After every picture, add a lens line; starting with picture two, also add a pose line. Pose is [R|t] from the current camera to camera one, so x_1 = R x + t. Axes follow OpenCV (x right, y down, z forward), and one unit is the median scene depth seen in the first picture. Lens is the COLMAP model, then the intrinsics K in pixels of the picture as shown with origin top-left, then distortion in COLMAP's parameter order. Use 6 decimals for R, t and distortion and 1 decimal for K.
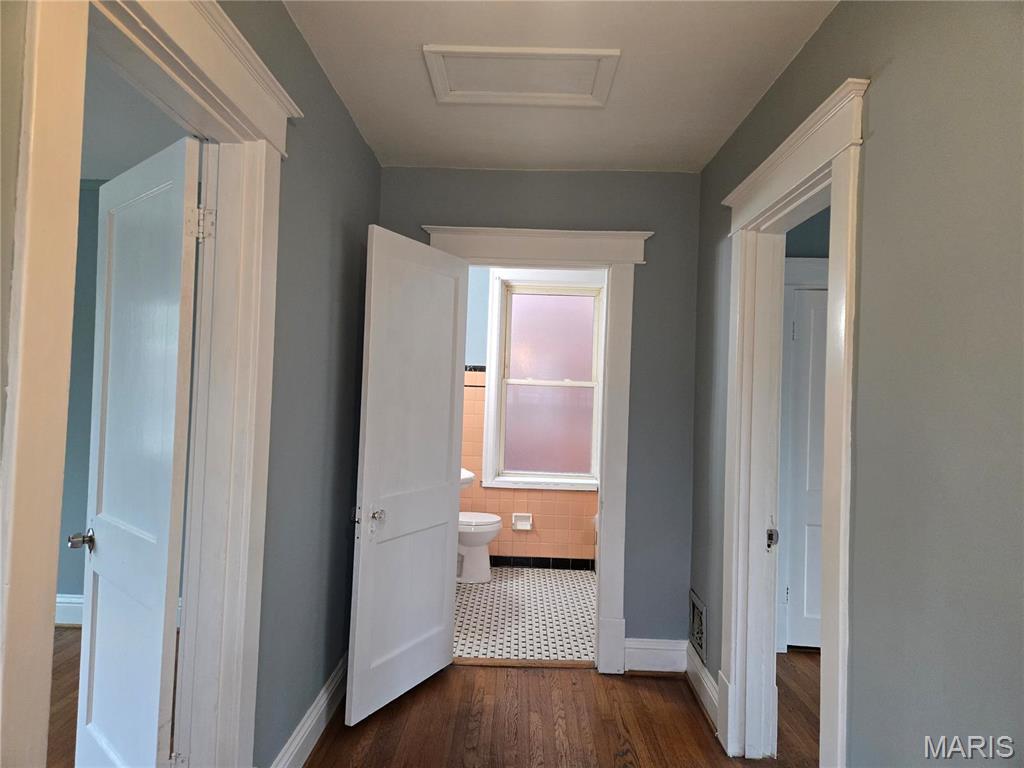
lens RADIAL K [[674.1, 0, 519.9], [0, 674.1, 380.7], [0, 0, 1]] dist [0.005212, -0.020301]
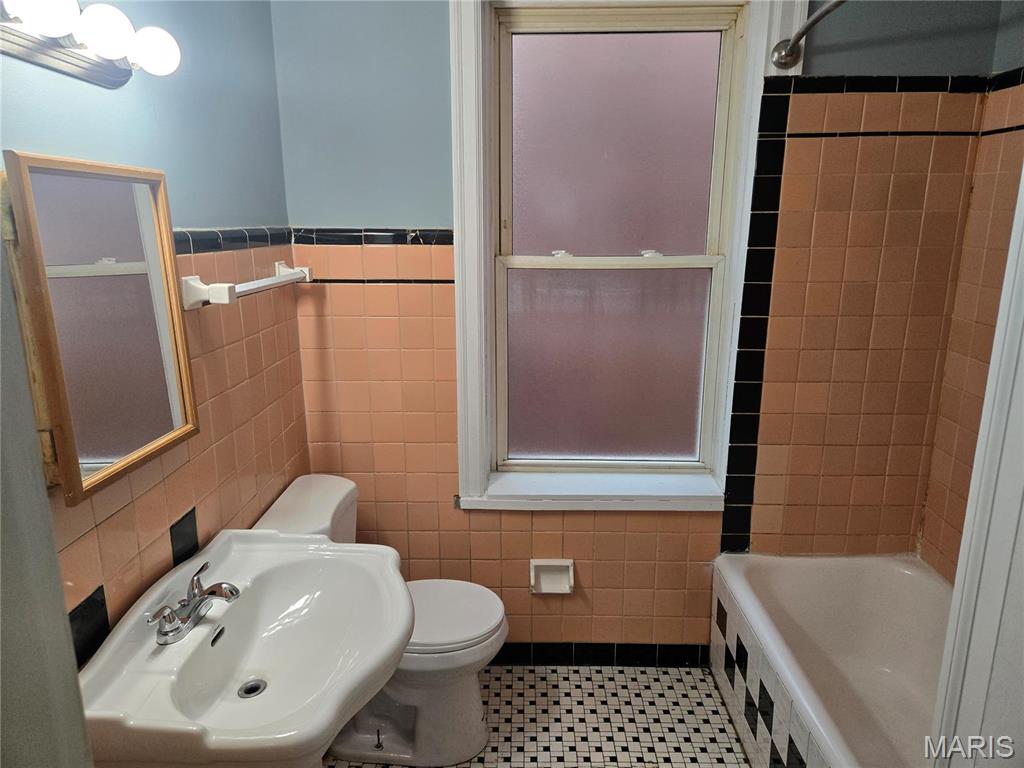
lens RADIAL K [[674.1, 0, 503.8], [0, 674.1, 384.3], [0, 0, 1]] dist [0.005212, -0.020301]
pose [[0.998598, -0.031400, -0.042616, -0.005632], [0.040670, 0.970415, 0.237991, -0.026561], [0.033882, -0.239391, 0.970332, 0.586331]]
